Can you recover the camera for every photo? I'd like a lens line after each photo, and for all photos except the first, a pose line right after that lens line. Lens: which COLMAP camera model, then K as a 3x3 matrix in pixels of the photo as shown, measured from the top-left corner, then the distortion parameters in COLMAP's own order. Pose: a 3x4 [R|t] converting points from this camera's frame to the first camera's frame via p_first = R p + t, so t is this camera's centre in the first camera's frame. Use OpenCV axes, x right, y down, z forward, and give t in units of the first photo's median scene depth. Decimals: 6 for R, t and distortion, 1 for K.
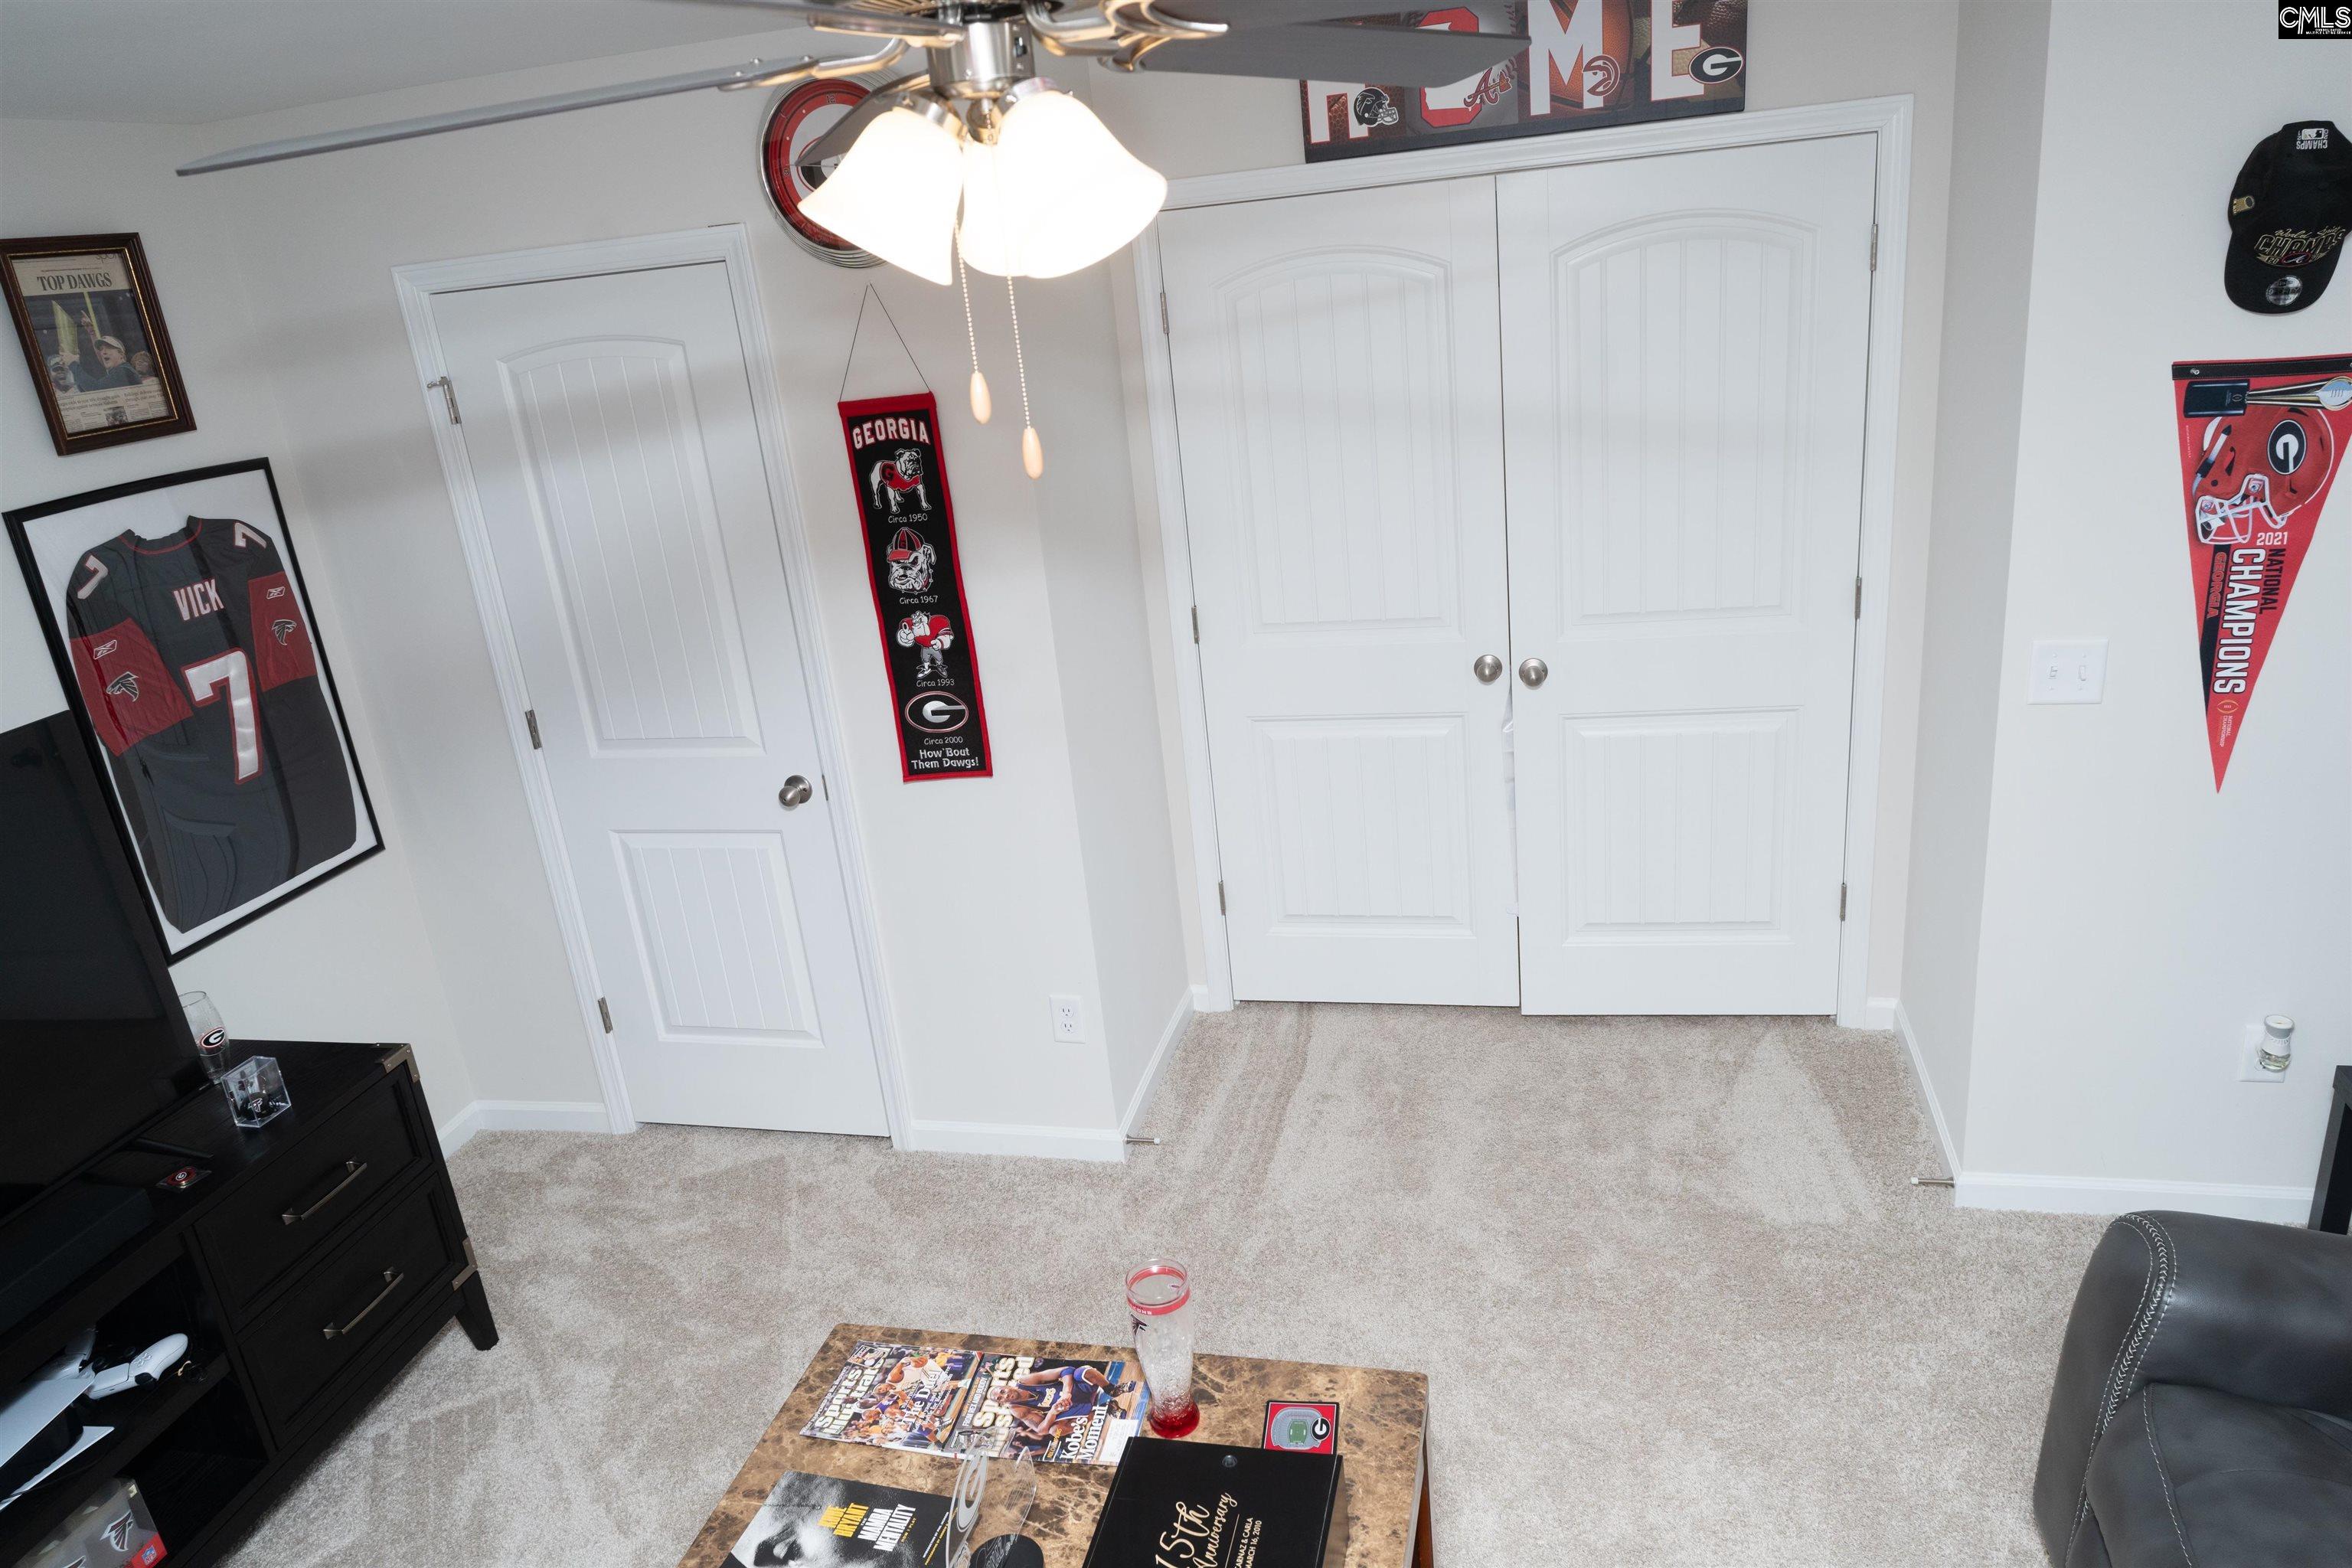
lens RADIAL K [[1552.7, 0, 1170.5], [0, 1552.7, 776.5], [0, 0, 1]] dist [-0.006769, -0.000254]
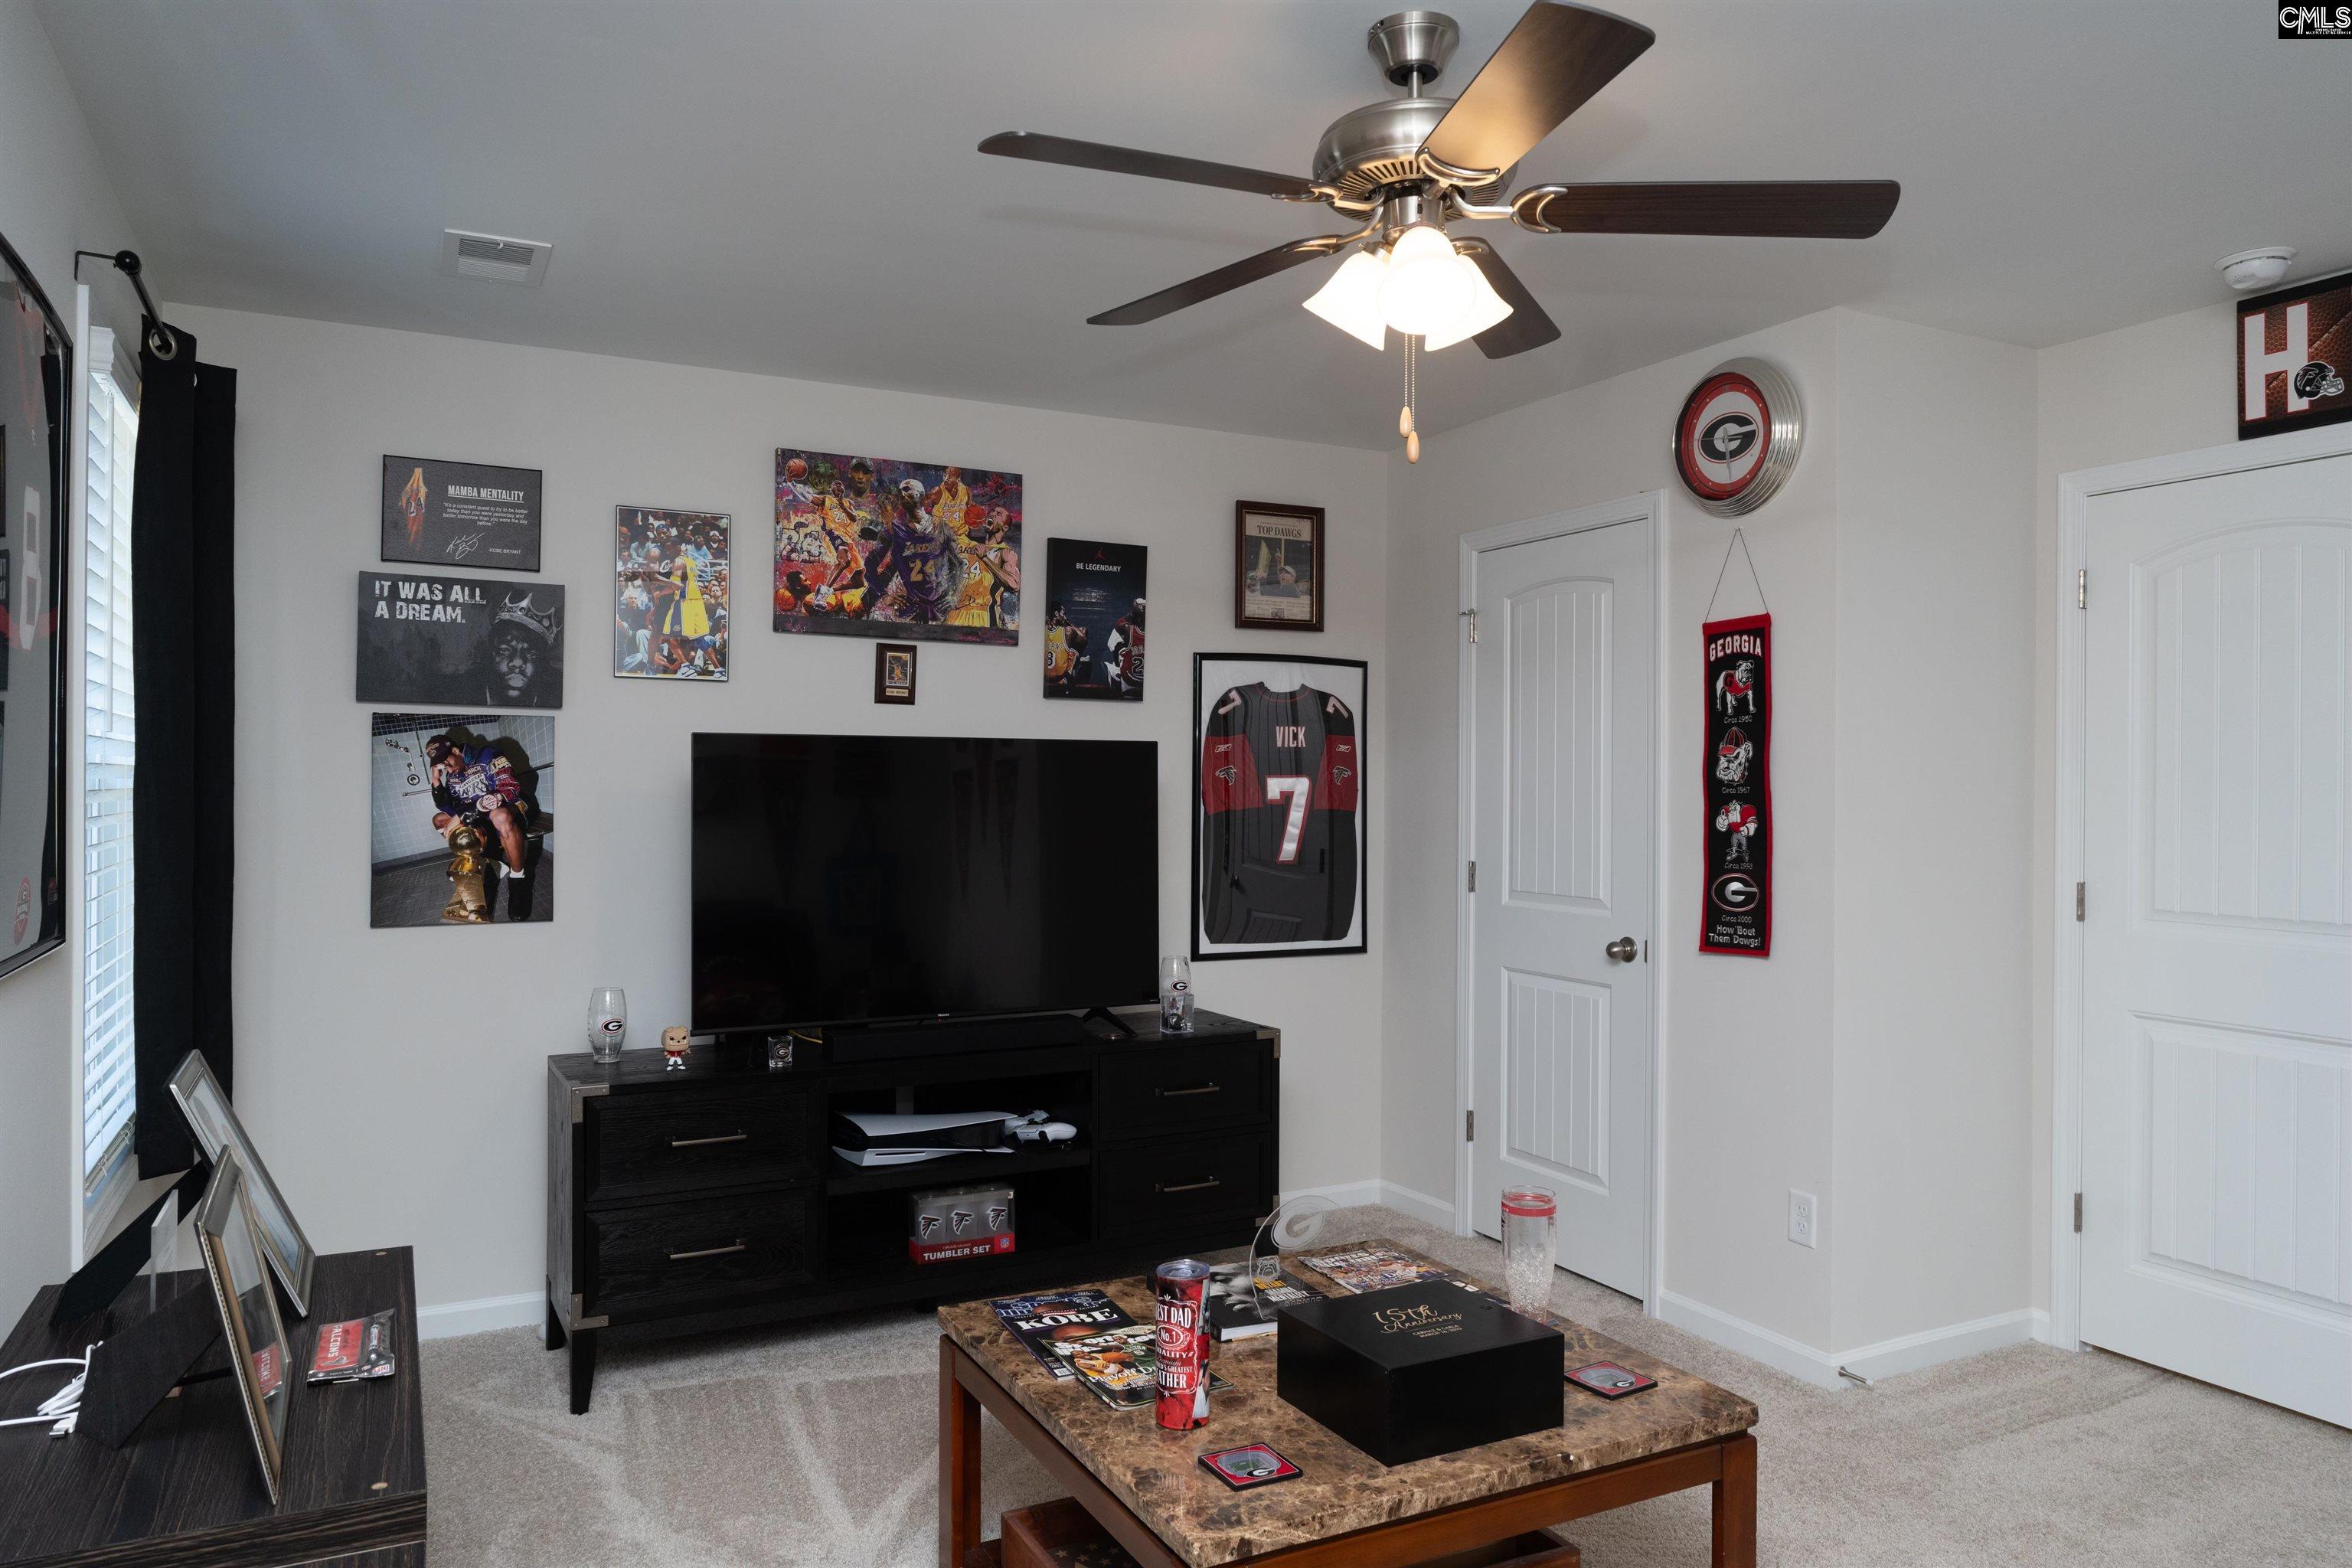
lens RADIAL K [[1552.7, 0, 1170.5], [0, 1552.7, 776.5], [0, 0, 1]] dist [-0.006769, -0.000254]
pose [[0.655824, 0.103944, -0.747724, 0.429163], [-0.321592, 0.934574, -0.152148, 0.190054], [0.682989, 0.340244, 0.646344, -0.039901]]
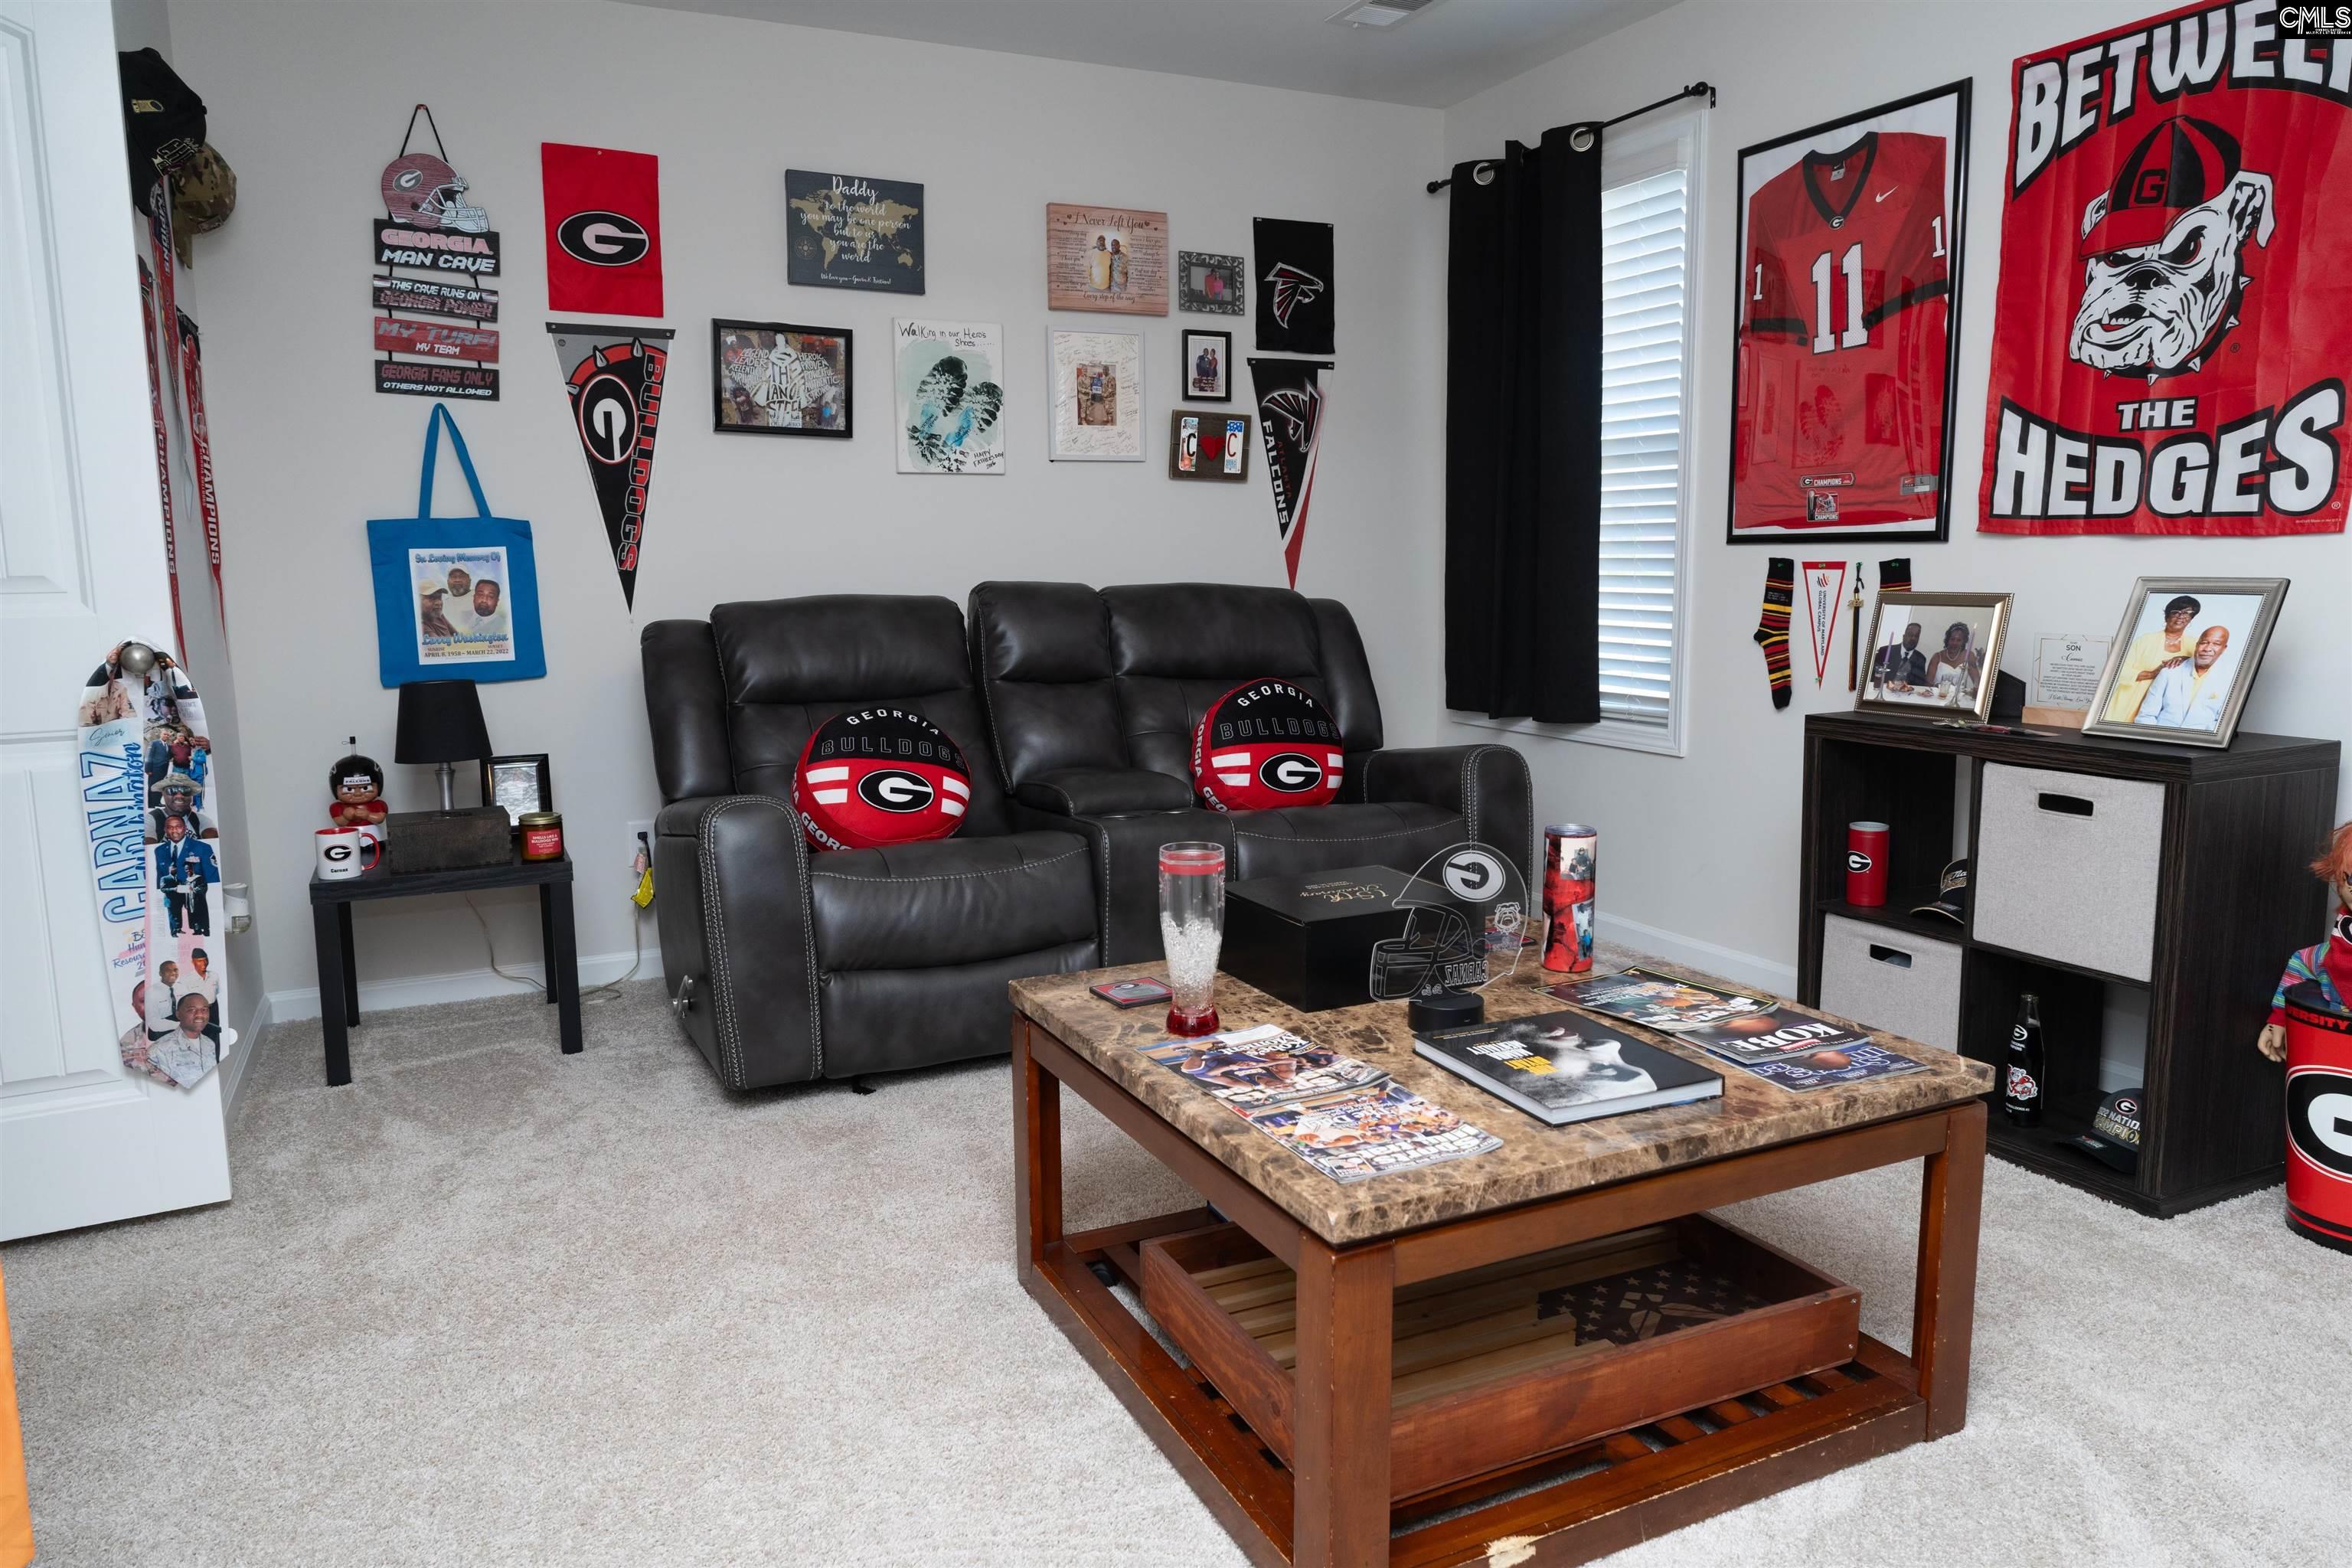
lens RADIAL K [[1554.3, 0, 1172.8], [0, 1554.3, 773.5], [0, 0, 1]] dist [-0.006077, -0.000850]
pose [[-0.627568, -0.000788, 0.778561, -0.487823], [0.329940, 0.905495, 0.266869, 0.012348], [-0.705193, 0.424357, -0.568000, 0.993970]]
